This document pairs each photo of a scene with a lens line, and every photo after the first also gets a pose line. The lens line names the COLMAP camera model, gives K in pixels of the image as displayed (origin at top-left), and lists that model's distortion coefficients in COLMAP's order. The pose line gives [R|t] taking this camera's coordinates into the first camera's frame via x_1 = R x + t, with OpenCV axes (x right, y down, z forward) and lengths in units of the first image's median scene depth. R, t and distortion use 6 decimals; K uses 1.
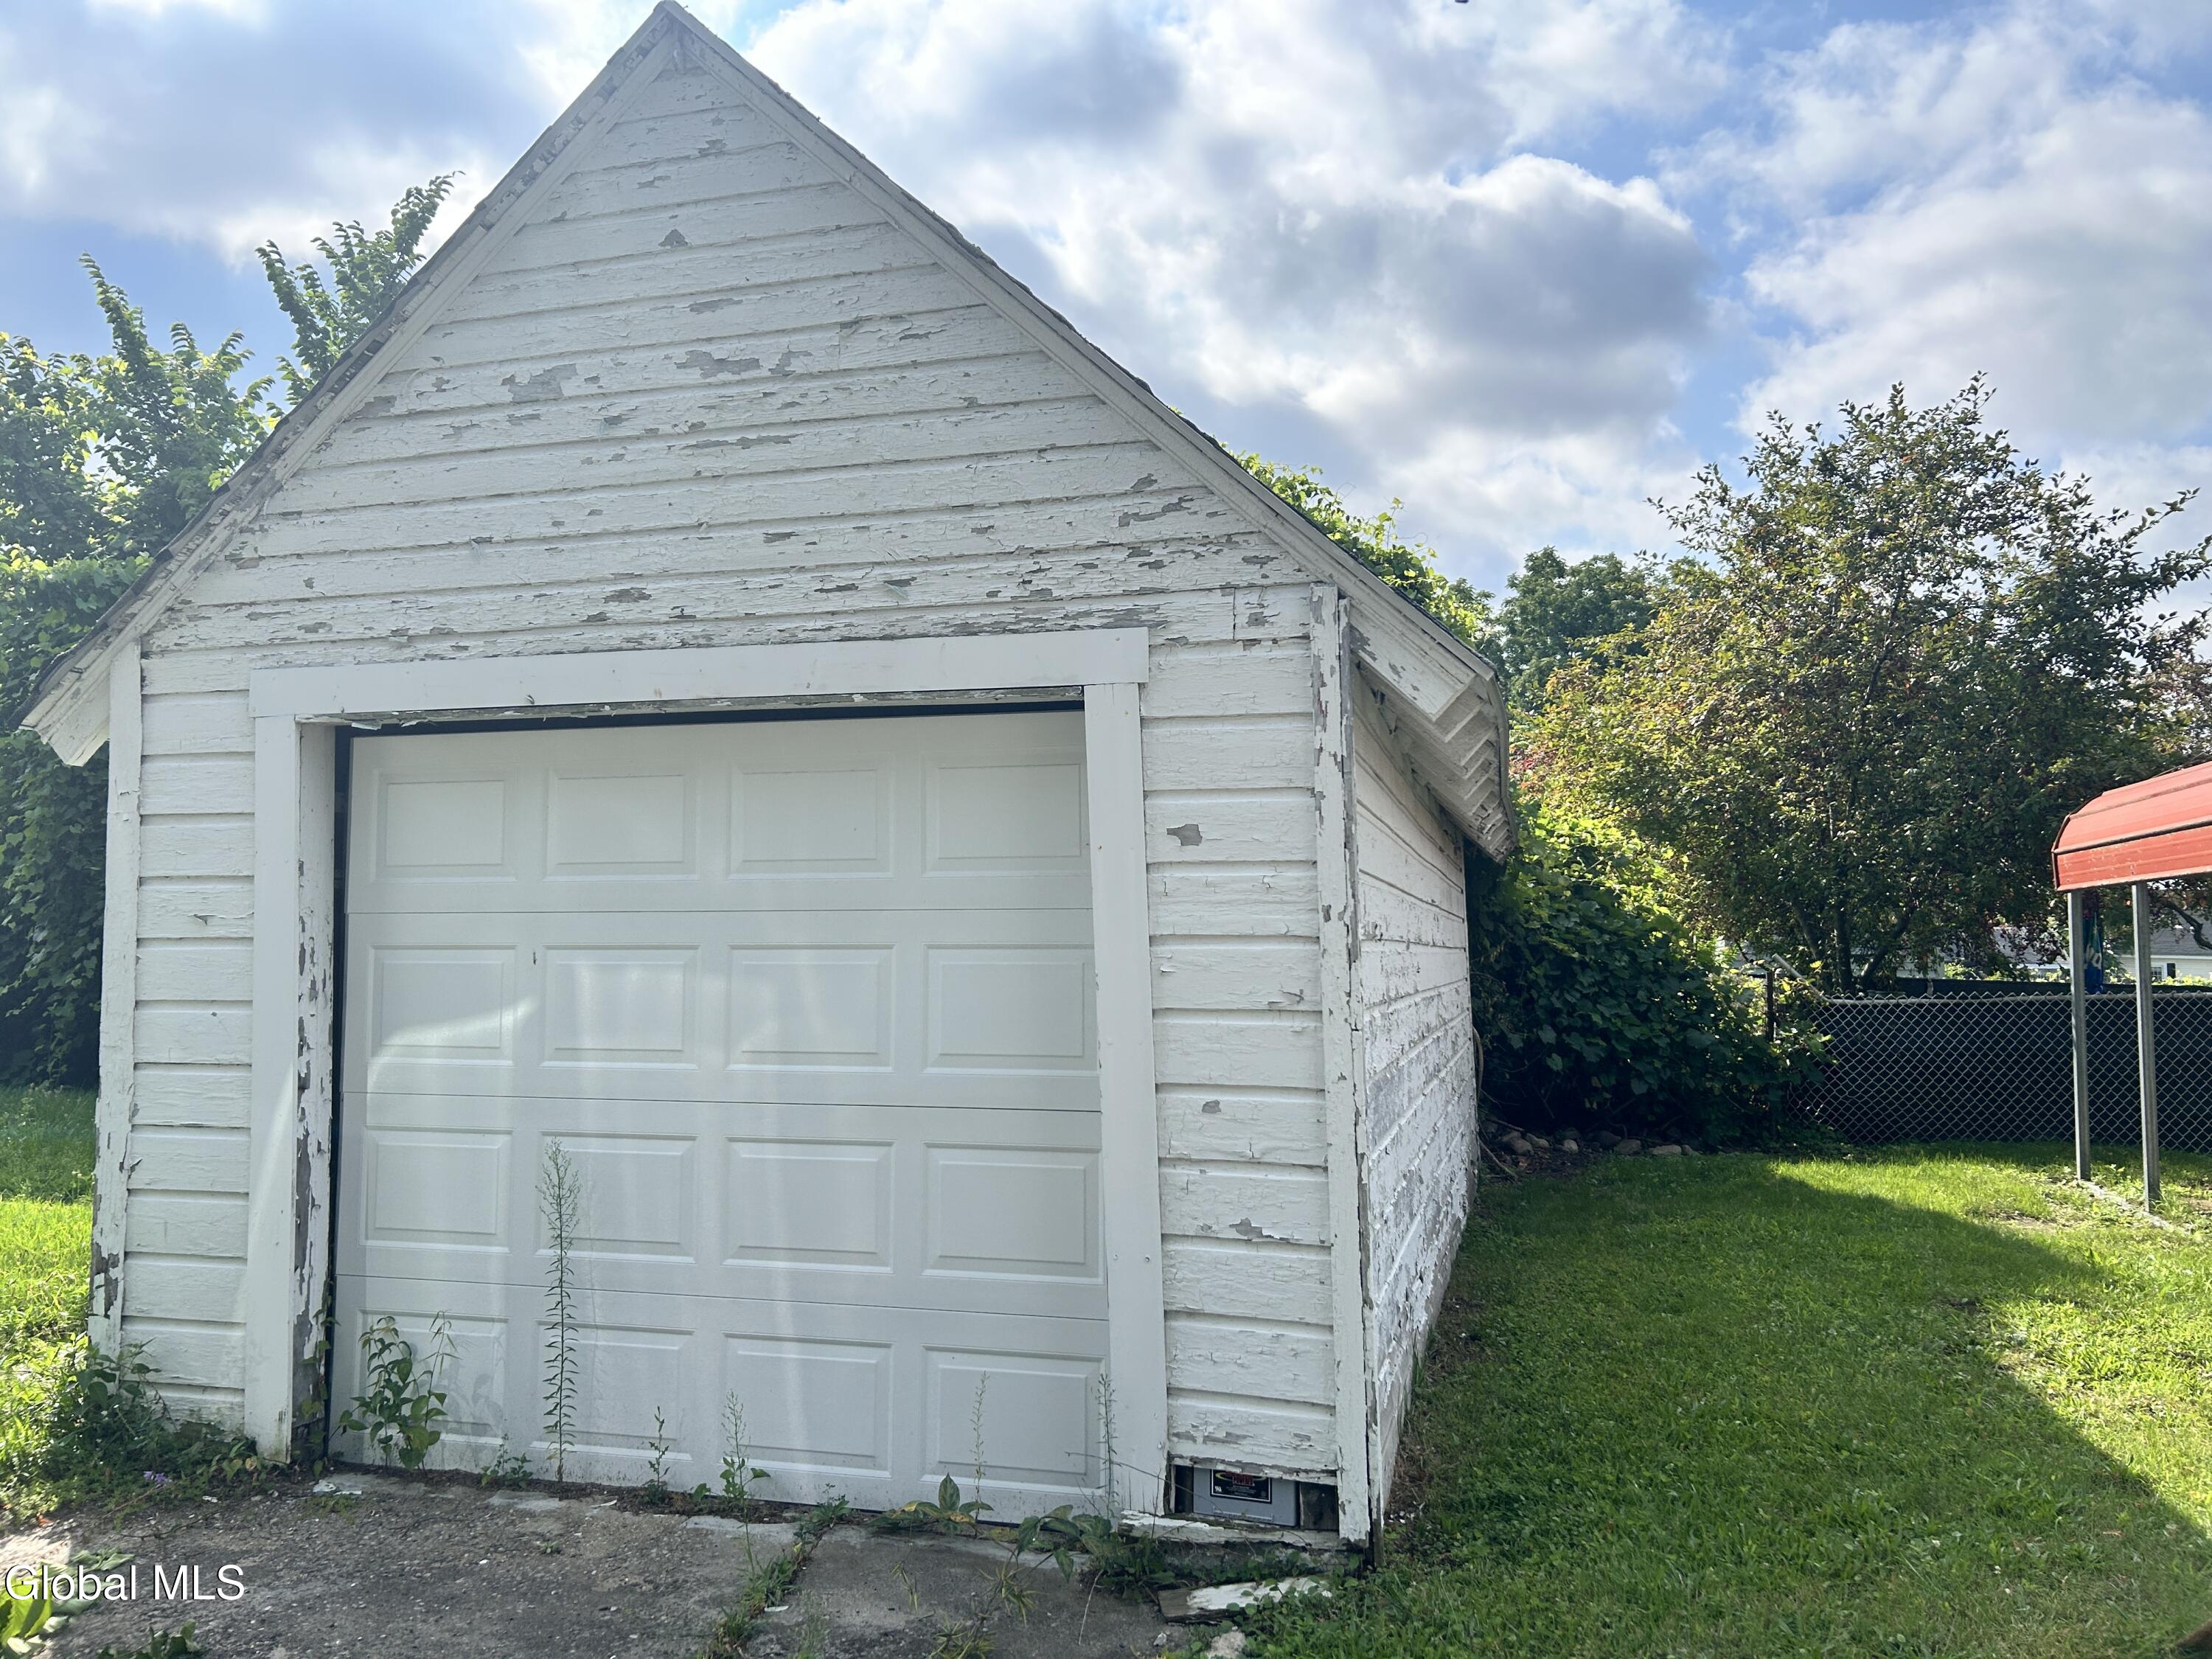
lens RADIAL K [[1659.7, 0, 1112.8], [0, 1659.7, 849.1], [0, 0, 1]] dist [0.062483, -0.056966]
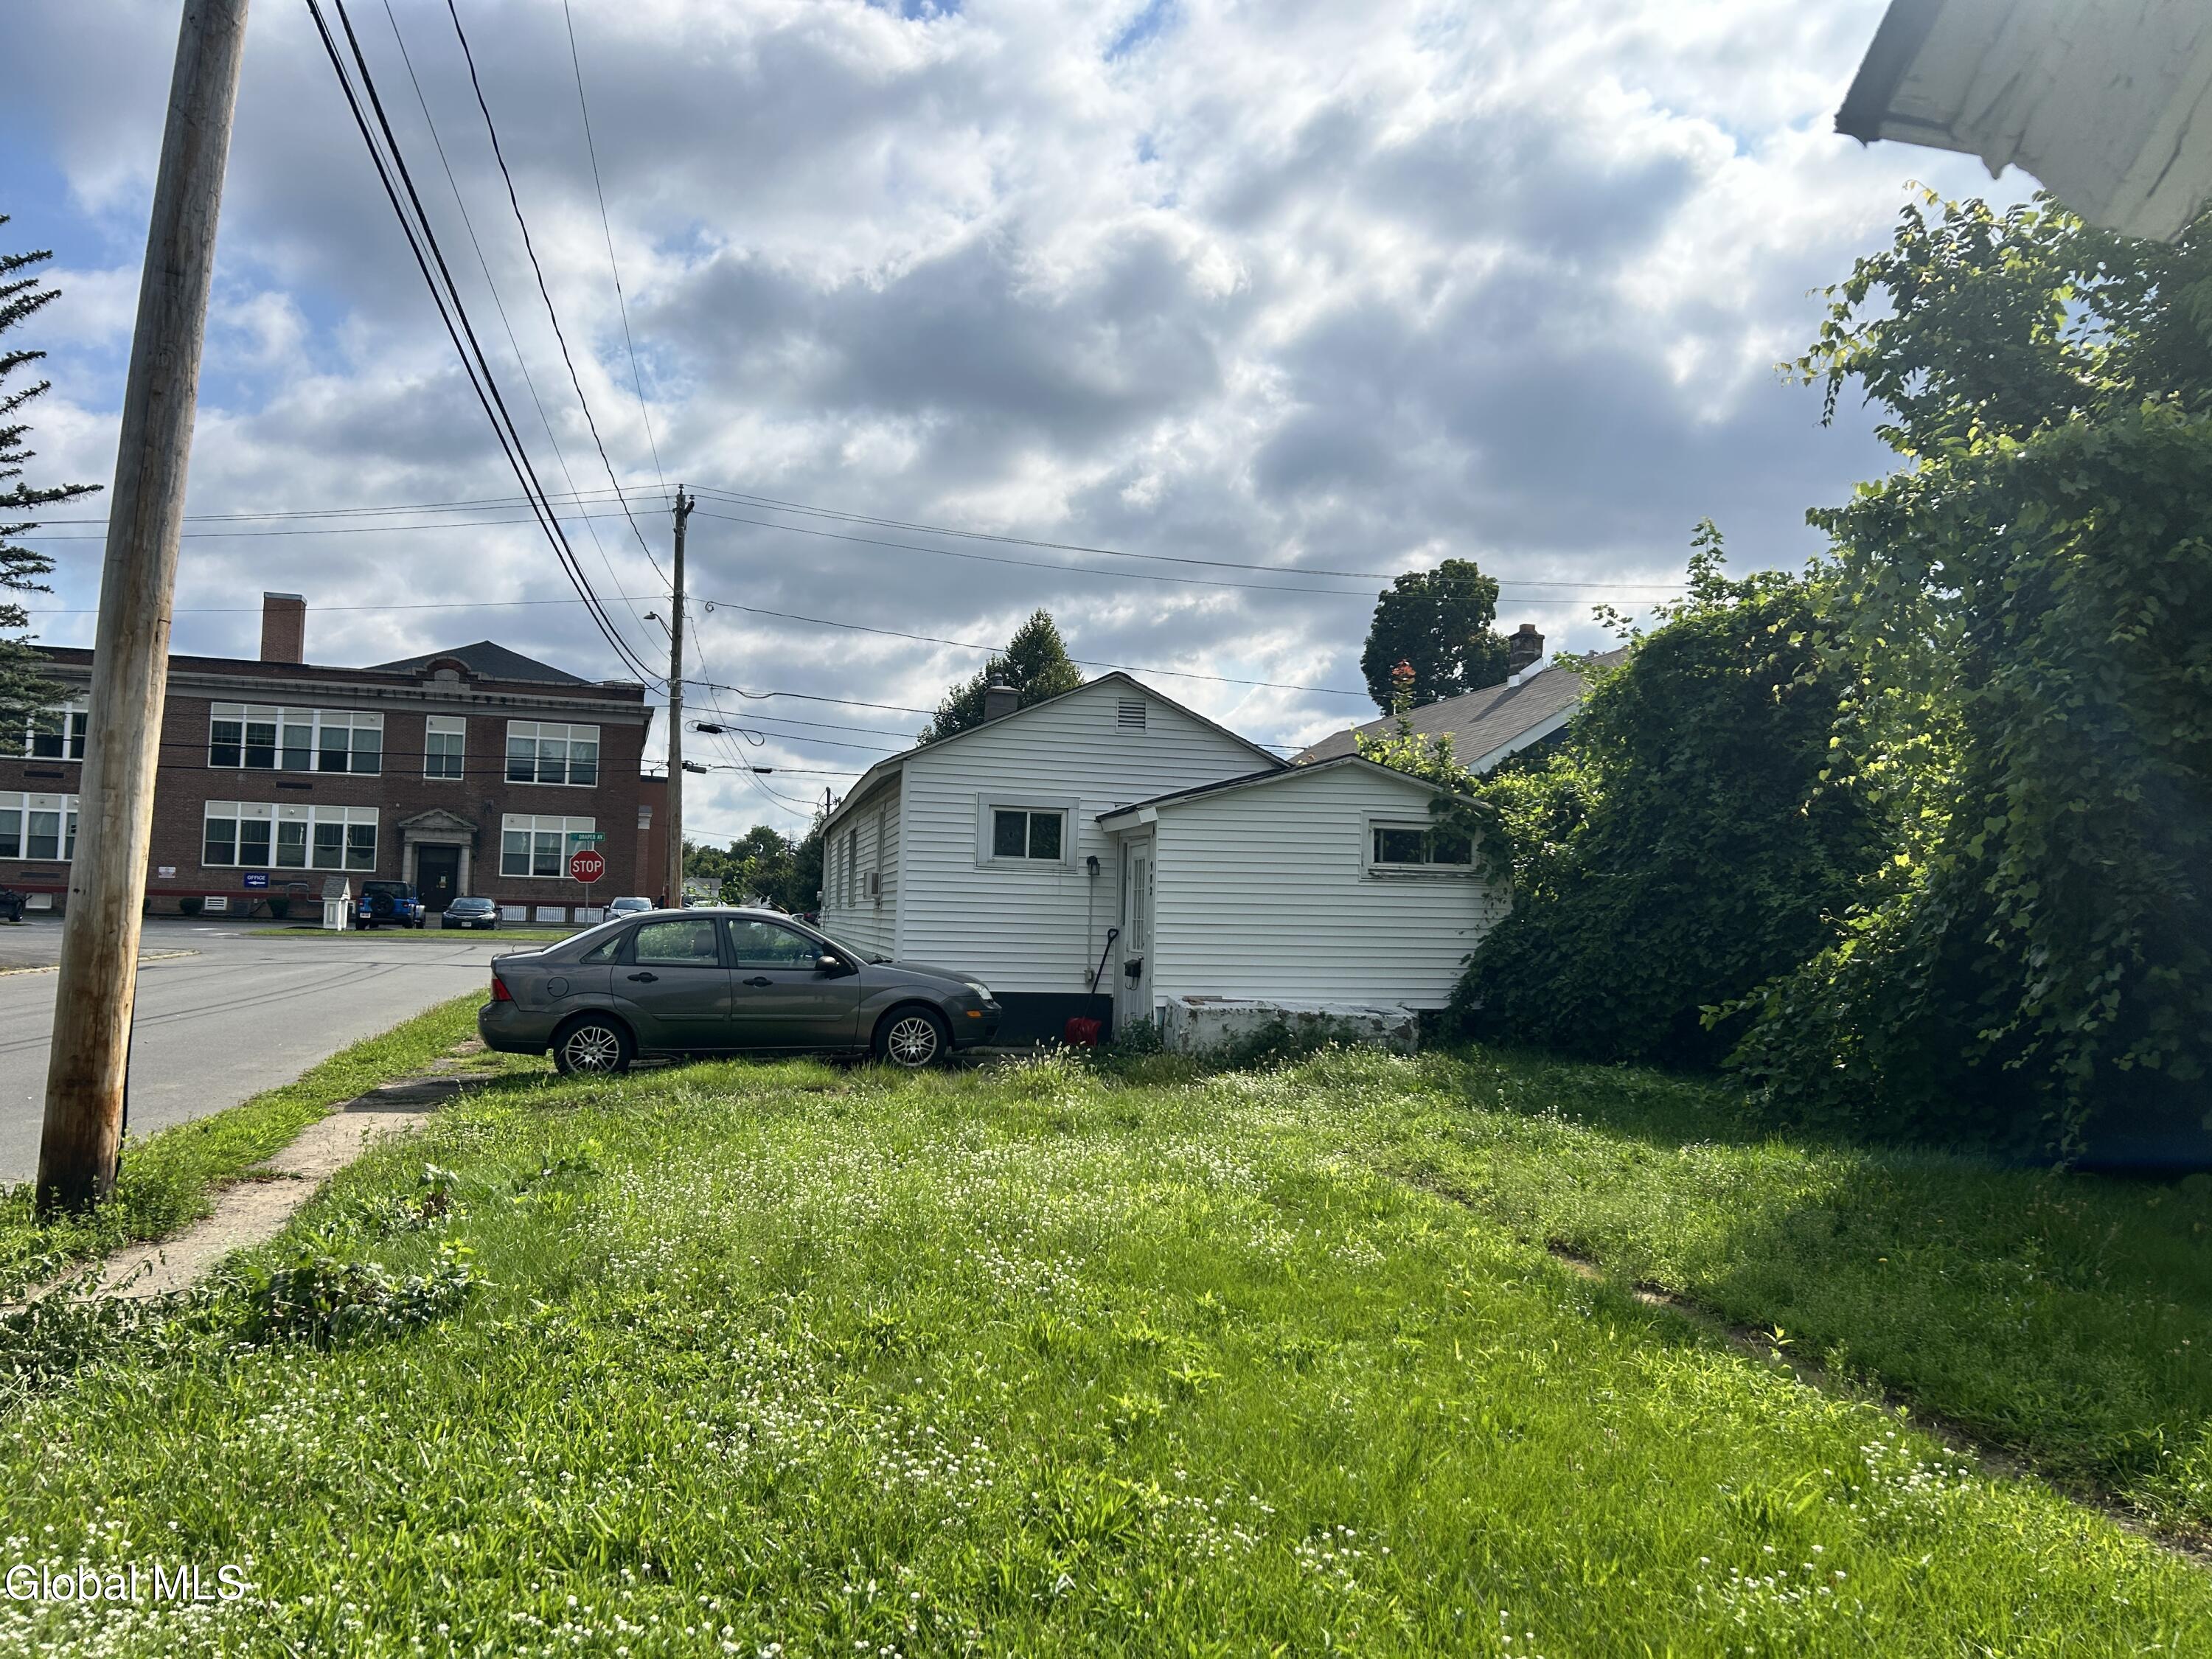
lens RADIAL K [[1659.7, 0, 1112.8], [0, 1659.7, 849.1], [0, 0, 1]] dist [0.062483, -0.056966]
pose [[0.480283, -0.058281, -0.875175, -0.196052], [0.038154, 0.998234, -0.045538, 0.021921], [0.876284, -0.011520, 0.481658, 0.310365]]
